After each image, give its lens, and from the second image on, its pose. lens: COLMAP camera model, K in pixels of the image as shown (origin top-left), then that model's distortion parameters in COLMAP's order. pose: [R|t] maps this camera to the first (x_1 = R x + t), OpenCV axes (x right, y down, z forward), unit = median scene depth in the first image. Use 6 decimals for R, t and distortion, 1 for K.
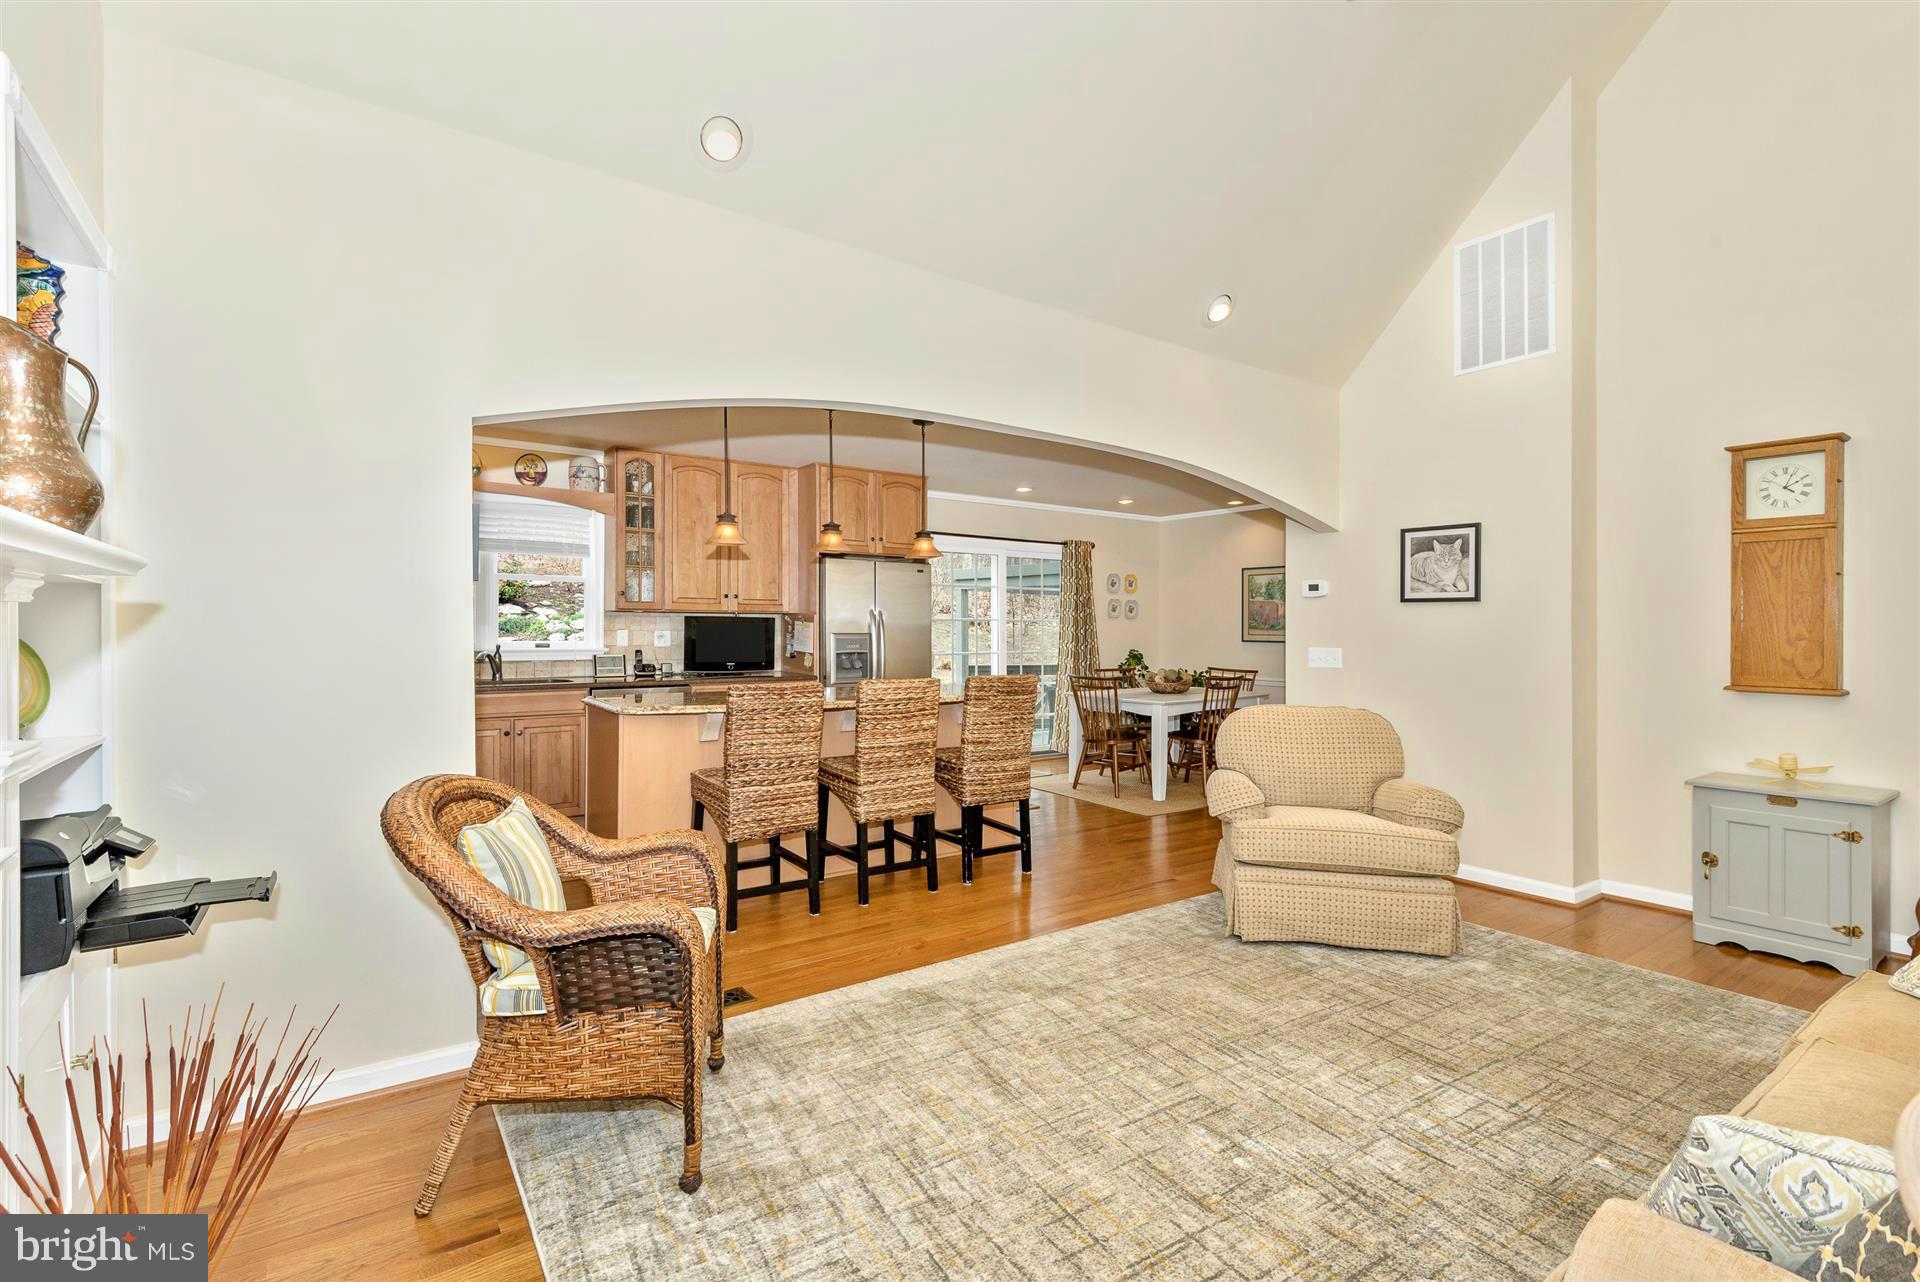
lens RADIAL K [[865.3, 0, 981.8], [0, 865.3, 643.7], [0, 0, 1]] dist [0.011650, -0.004059]
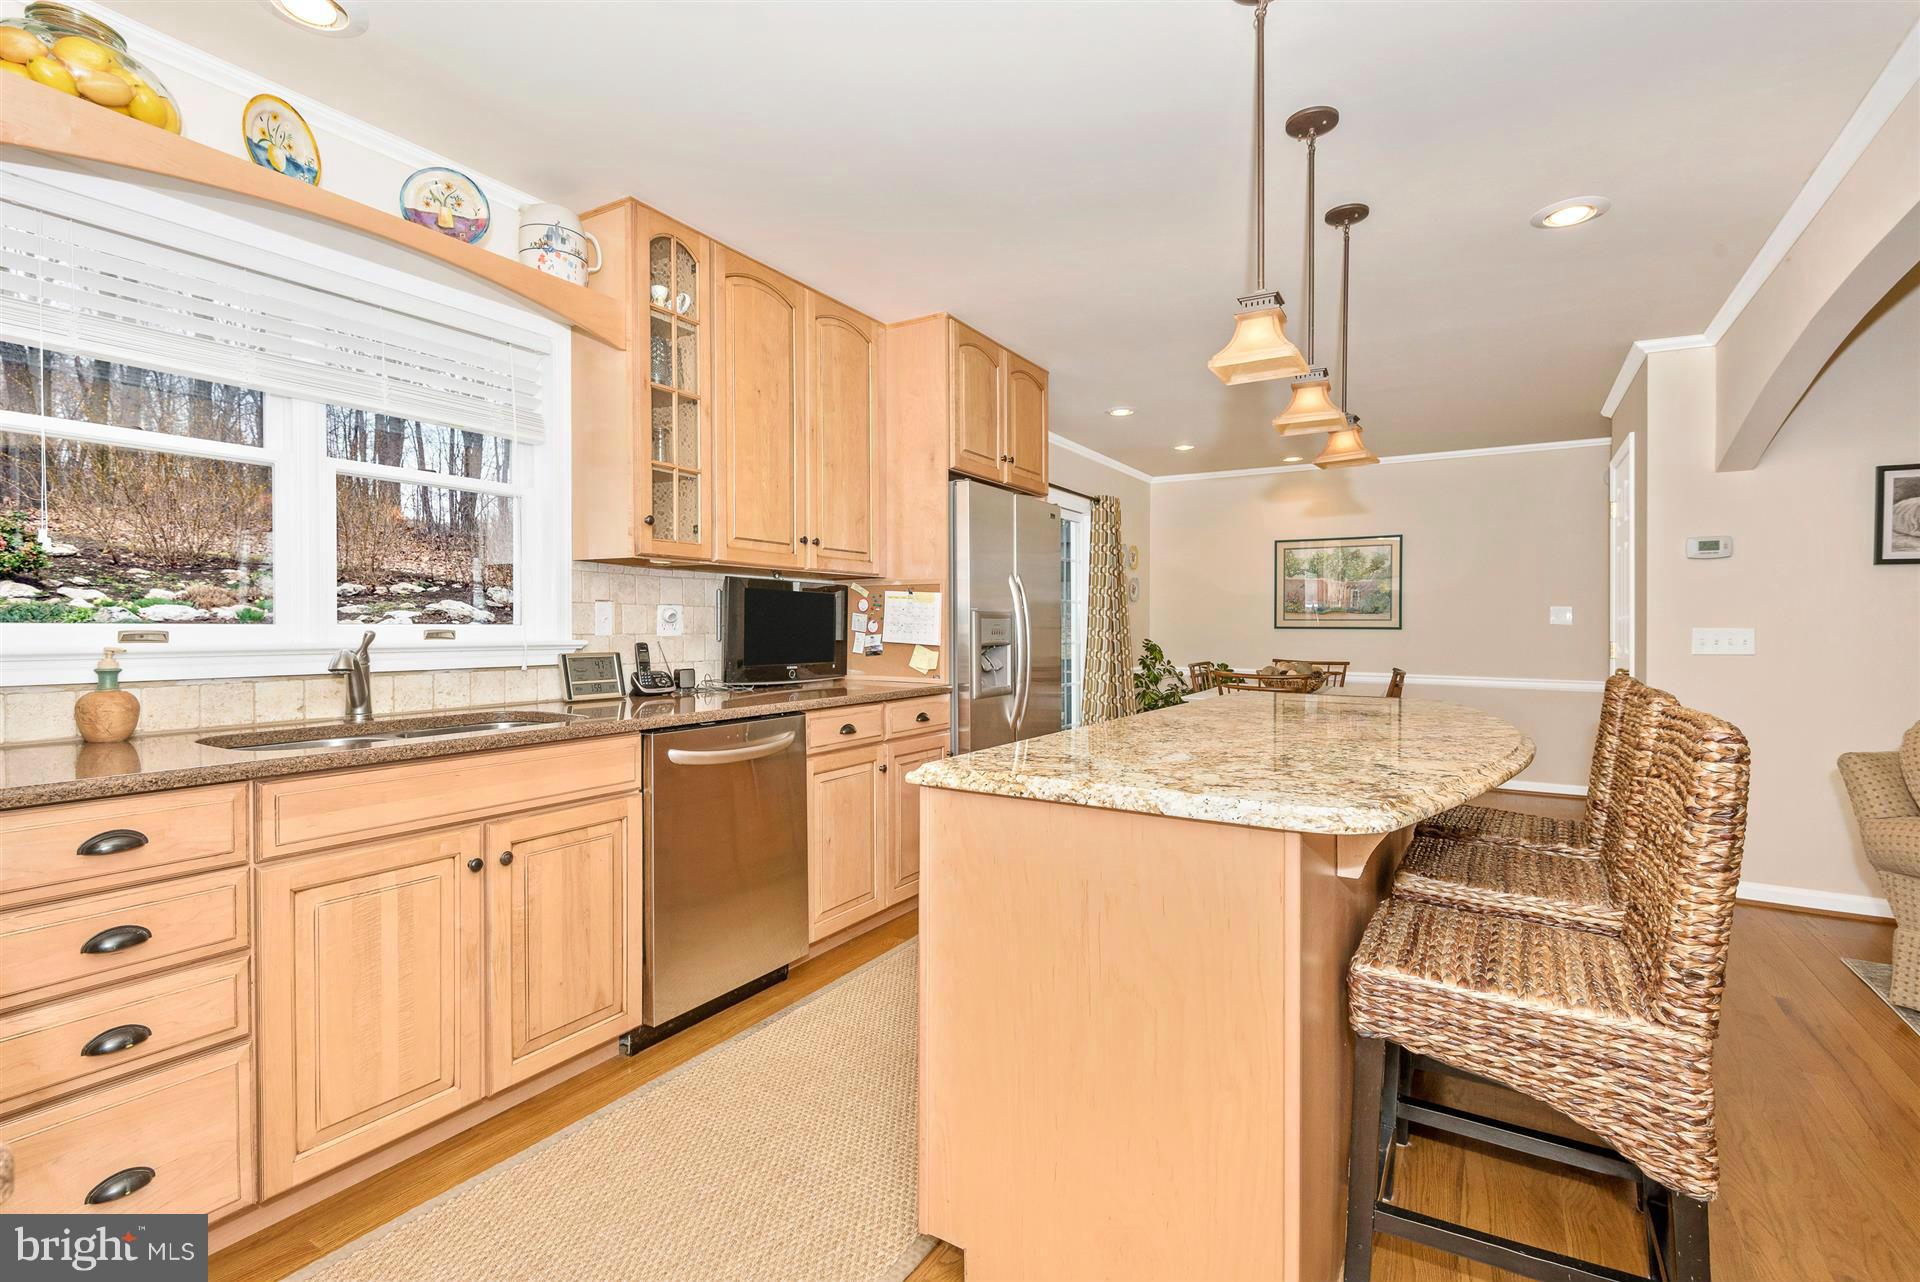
lens RADIAL K [[865.3, 0, 979.9], [0, 865.3, 633.5], [0, 0, 1]] dist [0.011650, -0.004059]
pose [[0.928396, -0.006745, 0.371531, -0.377589], [0.009219, 0.999946, -0.004884, 0.005781], [-0.371478, 0.007959, 0.928408, 0.449943]]
